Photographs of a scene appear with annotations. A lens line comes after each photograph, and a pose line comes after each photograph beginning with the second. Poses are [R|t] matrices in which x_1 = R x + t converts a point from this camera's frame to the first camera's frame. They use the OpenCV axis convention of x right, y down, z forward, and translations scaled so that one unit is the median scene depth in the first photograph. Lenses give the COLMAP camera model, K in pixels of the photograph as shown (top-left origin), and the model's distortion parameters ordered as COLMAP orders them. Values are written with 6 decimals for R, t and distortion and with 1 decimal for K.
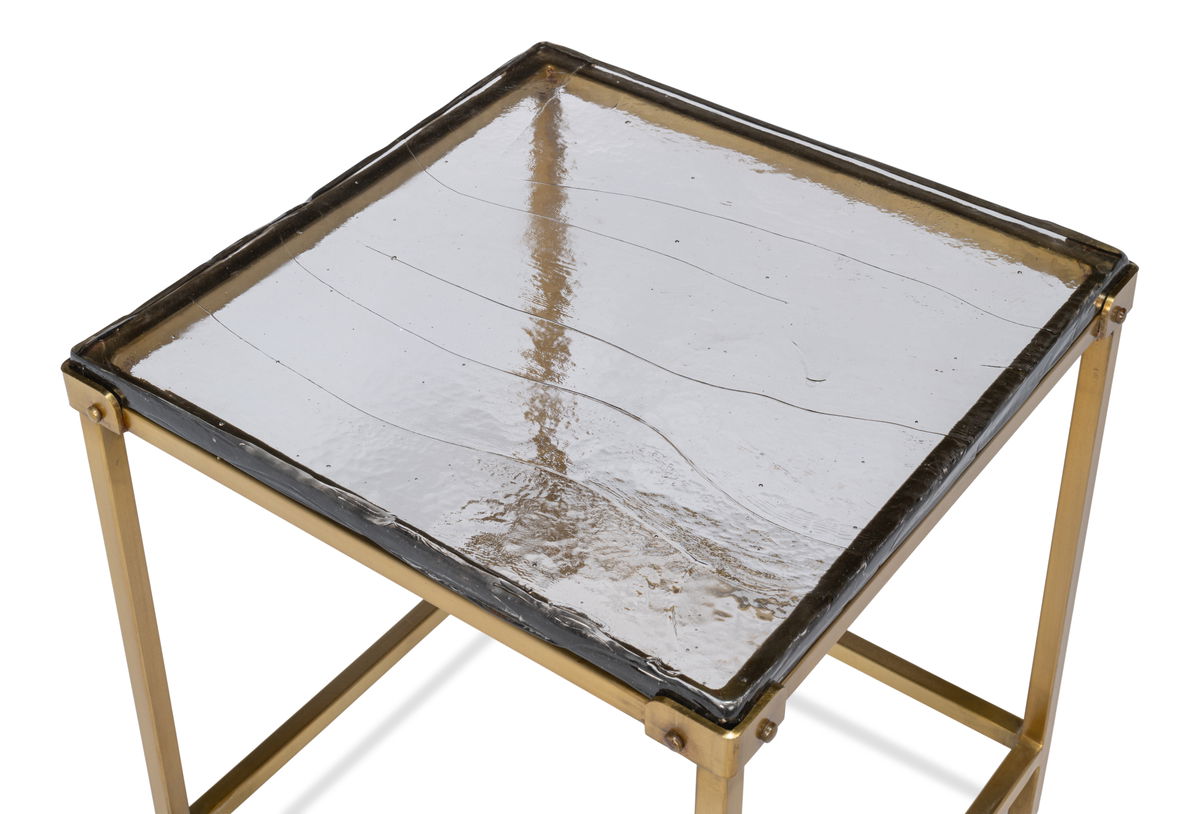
lens RADIAL K [[2027.6, 0, 578.5], [0, 2027.6, 397.5], [0, 0, 1]] dist [0.029104, 0.000000]
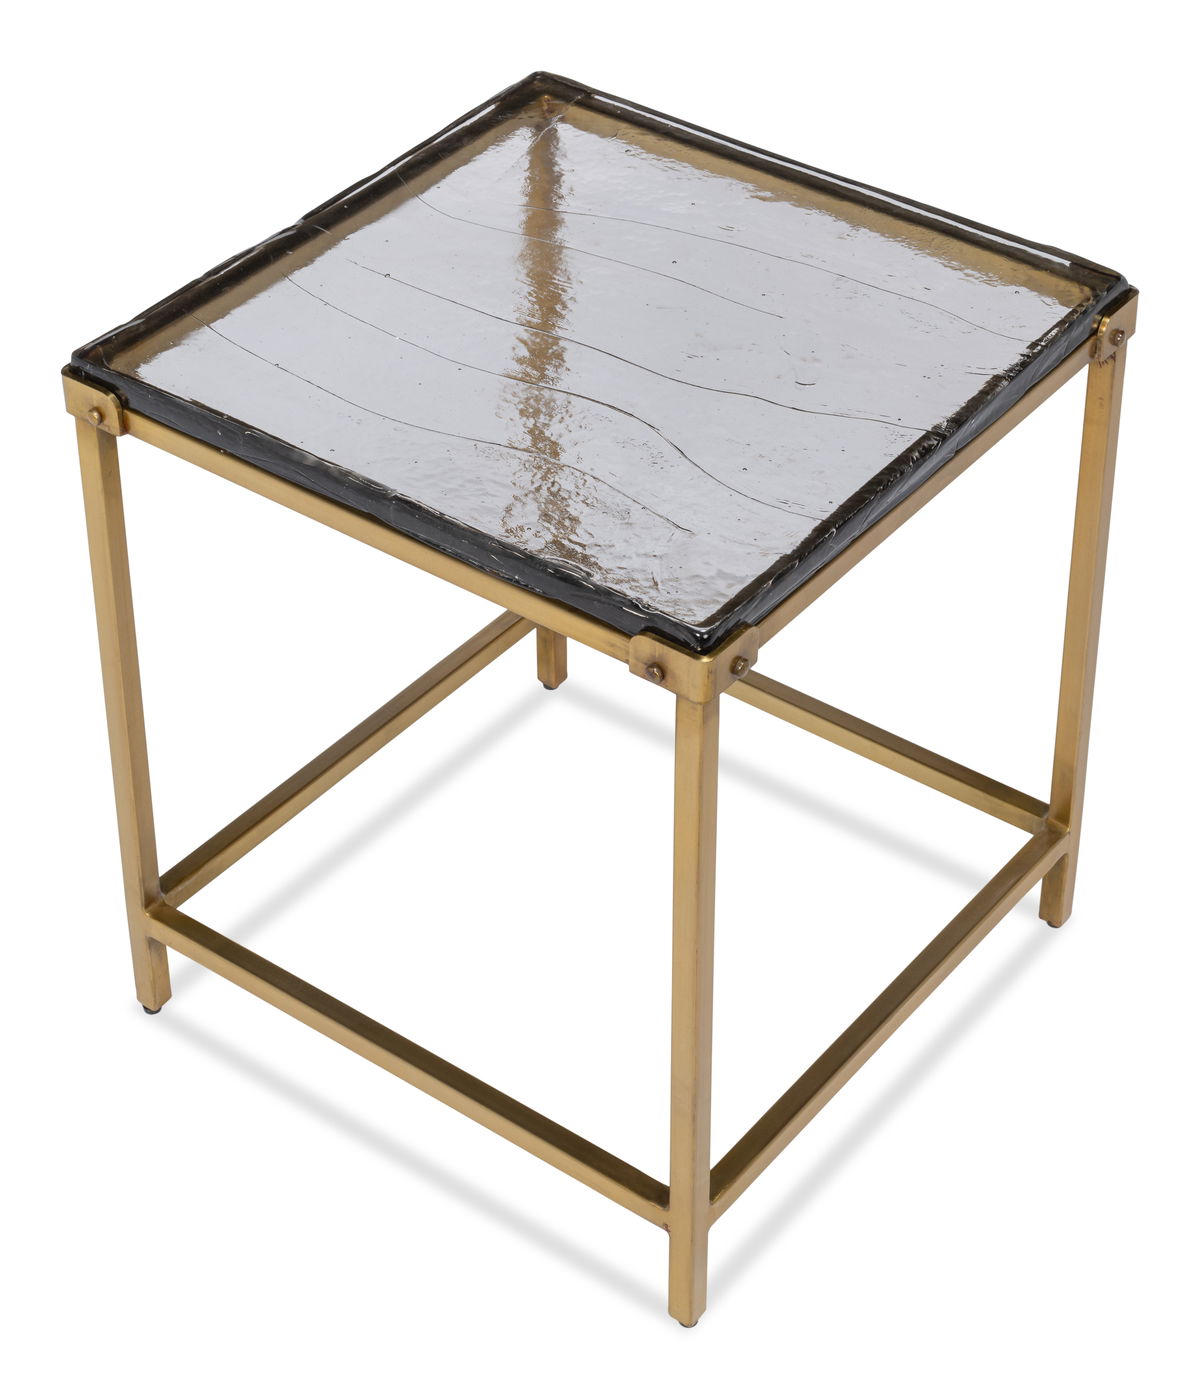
lens RADIAL K [[3117.7, 0, 596.3], [0, 3117.7, 695.2], [0, 0, 1]] dist [-0.009696, 0.000000]
pose [[0.999969, 0.007300, 0.003060, 0.007552], [-0.007279, 0.999952, -0.006594, 0.144168], [-0.003108, 0.006572, 0.999974, -0.514671]]
